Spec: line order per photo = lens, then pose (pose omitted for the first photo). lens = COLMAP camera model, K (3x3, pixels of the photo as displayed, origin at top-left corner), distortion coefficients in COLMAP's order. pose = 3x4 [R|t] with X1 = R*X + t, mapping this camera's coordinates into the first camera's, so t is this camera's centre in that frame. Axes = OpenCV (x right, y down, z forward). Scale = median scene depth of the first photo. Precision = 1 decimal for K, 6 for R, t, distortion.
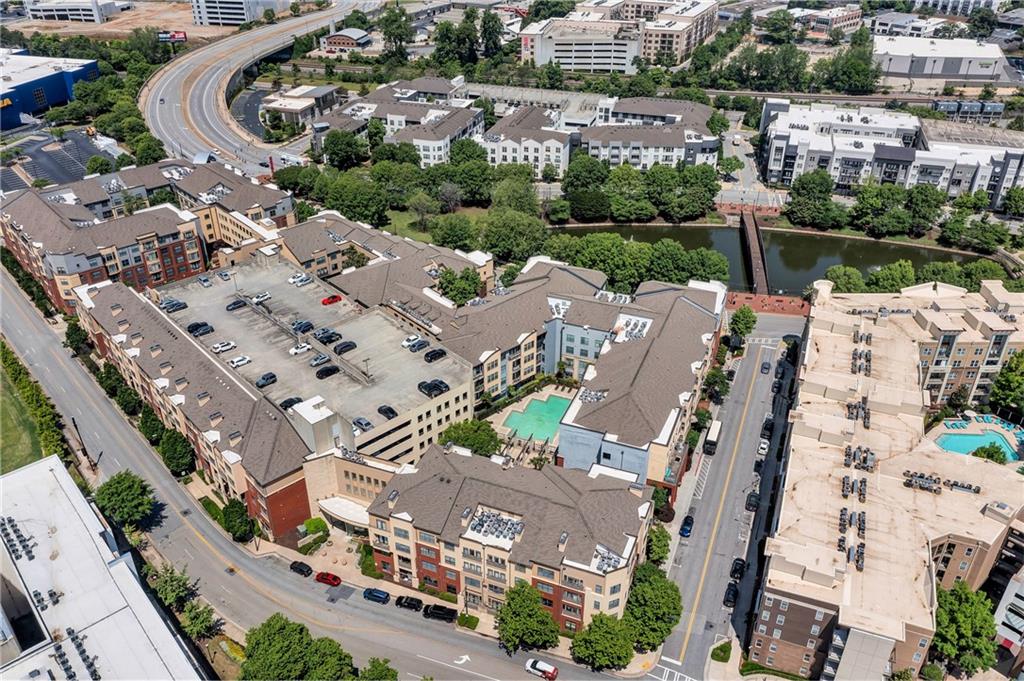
lens RADIAL K [[808.0, 0, 512.0], [0, 808.0, 340.5], [0, 0, 1]] dist [-0.011998, 0.003463]
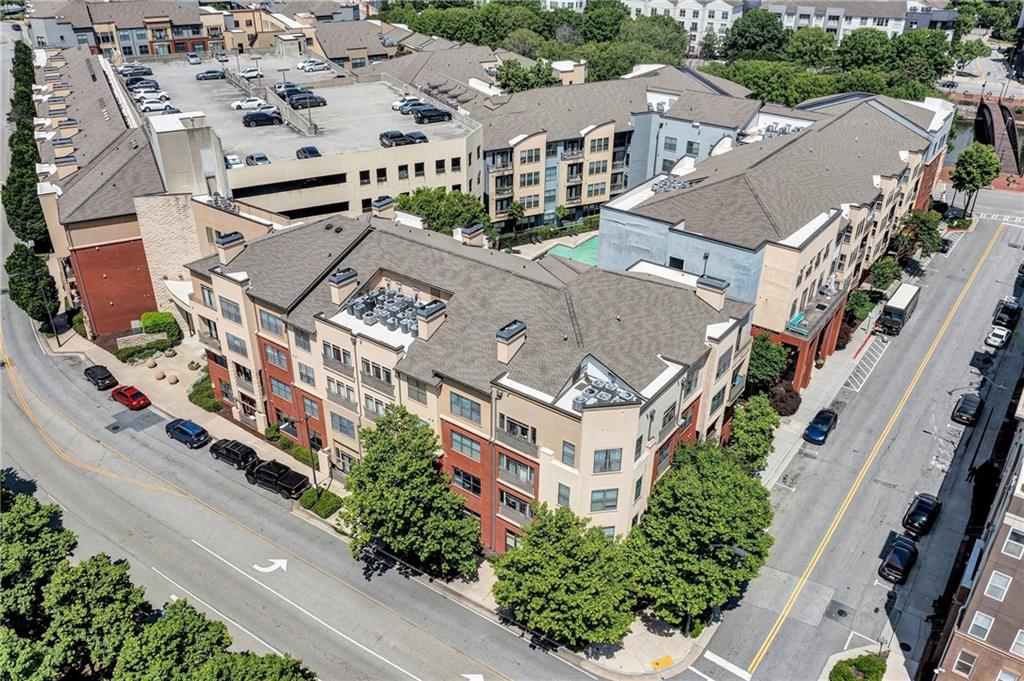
lens RADIAL K [[808.0, 0, 512.0], [0, 808.0, 340.5], [0, 0, 1]] dist [-0.011998, 0.003463]
pose [[0.967679, 0.132645, -0.214484, 0.134980], [-0.140090, 0.989940, -0.019822, 0.219201], [0.209697, 0.049228, 0.976526, 0.483669]]
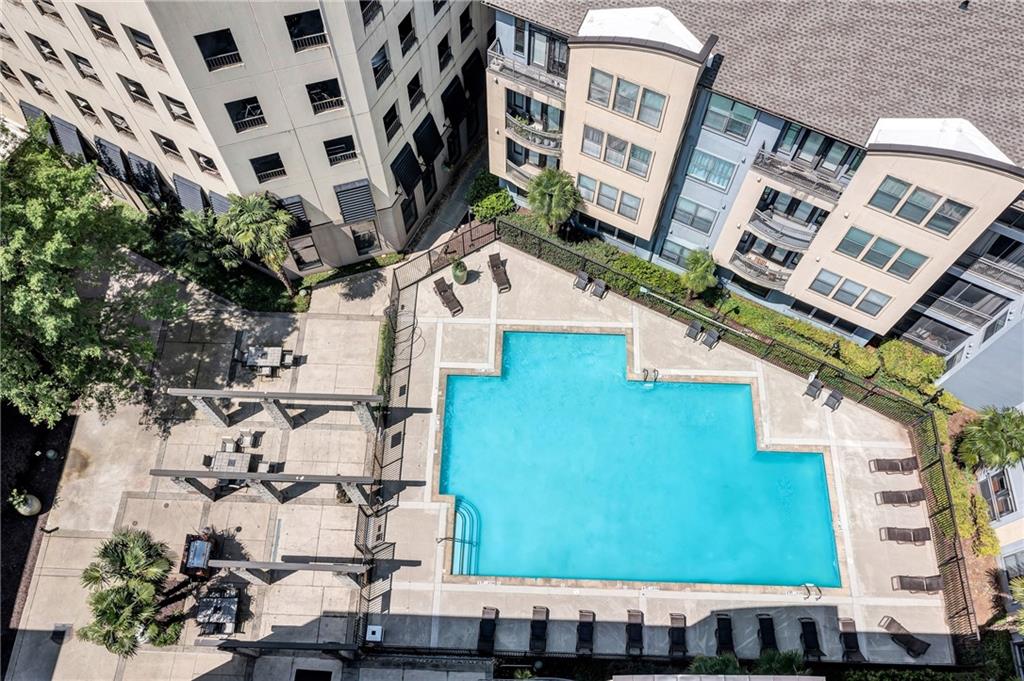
lens RADIAL K [[808.0, 0, 512.0], [0, 808.0, 340.5], [0, 0, 1]] dist [-0.011998, 0.003463]
pose [[0.343202, 0.849250, -0.401232, 0.098397], [-0.491056, 0.526381, 0.694109, -0.061156], [0.800673, -0.041192, 0.597684, 1.044692]]
